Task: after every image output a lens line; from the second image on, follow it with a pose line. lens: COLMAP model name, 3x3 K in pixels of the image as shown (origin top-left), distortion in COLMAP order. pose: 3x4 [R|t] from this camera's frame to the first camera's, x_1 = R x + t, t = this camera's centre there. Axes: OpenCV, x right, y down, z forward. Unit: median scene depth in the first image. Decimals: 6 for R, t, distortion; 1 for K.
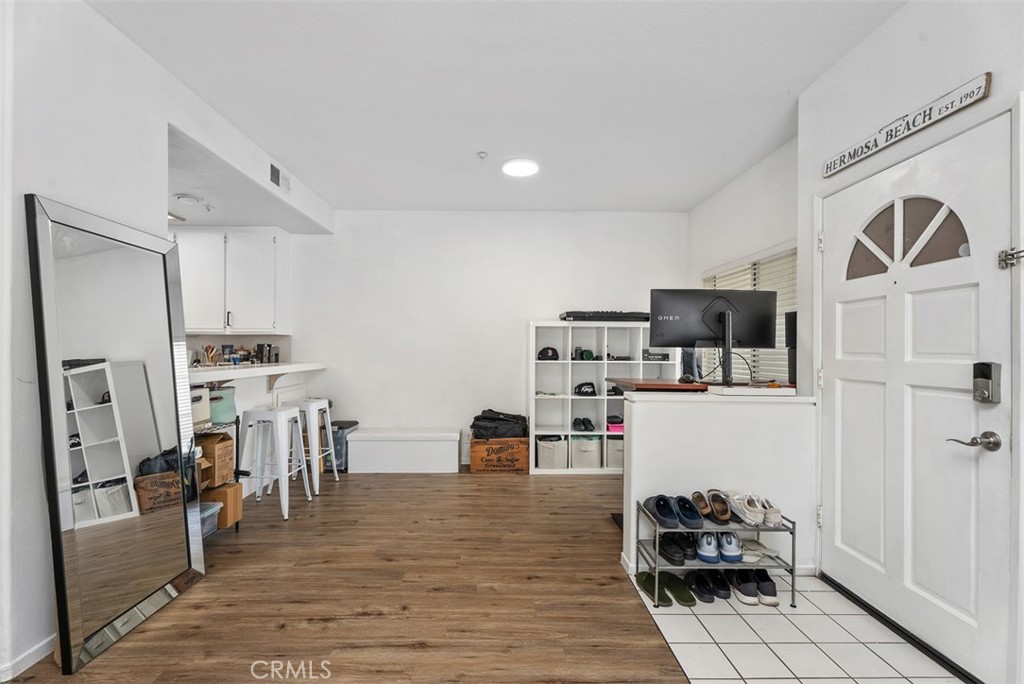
lens RADIAL K [[455.0, 0, 509.4], [0, 455.0, 346.7], [0, 0, 1]] dist [0.000195, 0.000269]
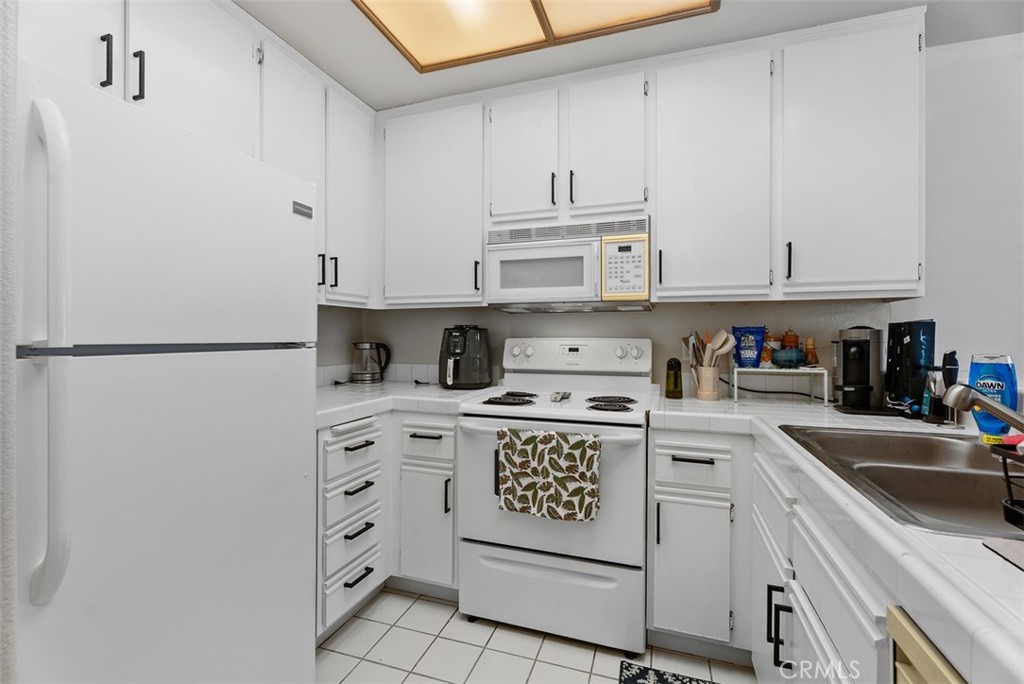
lens RADIAL K [[458.8, 0, 511.9], [0, 458.8, 336.4], [0, 0, 1]] dist [0.000207, 0.000388]
pose [[0.936459, -0.002721, -0.350766, -0.746990], [0.003601, 0.999992, 0.001858, 0.003848], [0.350758, -0.003003, 0.936461, 0.568907]]
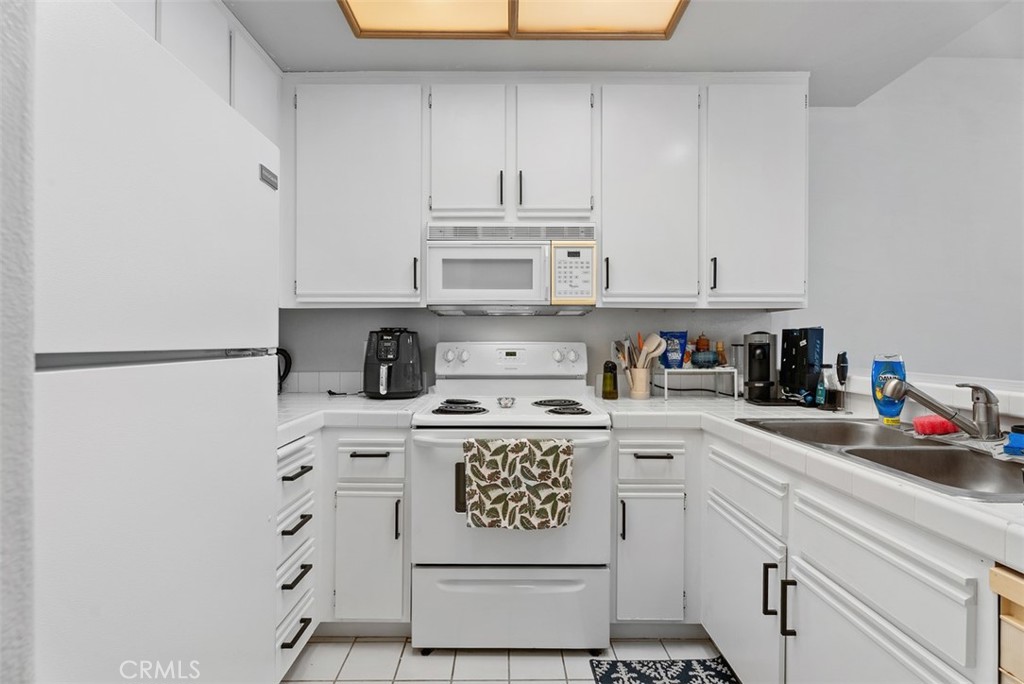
lens RADIAL K [[455.5, 0, 510.4], [0, 455.5, 341.2], [0, 0, 1]] dist [0.000610, -0.000517]
pose [[0.999798, -0.002890, -0.019912, -0.861587], [0.002991, 0.999983, 0.005014, 0.003481], [0.019897, -0.005073, 0.999789, 0.573205]]
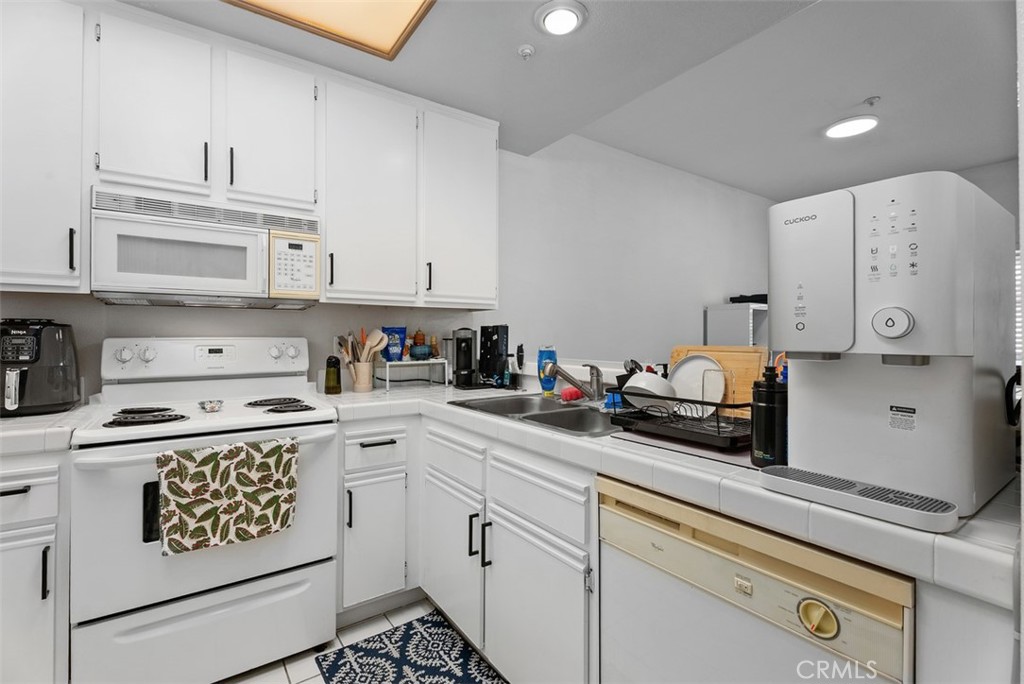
lens RADIAL K [[460.0, 0, 509.5], [0, 460.0, 332.5], [0, 0, 1]] dist [0.000818, 0.000032]
pose [[0.833590, -0.000531, 0.552383, -0.881354], [0.001602, 0.999998, -0.001456, 0.003129], [-0.552381, 0.002099, 0.833589, 0.543968]]
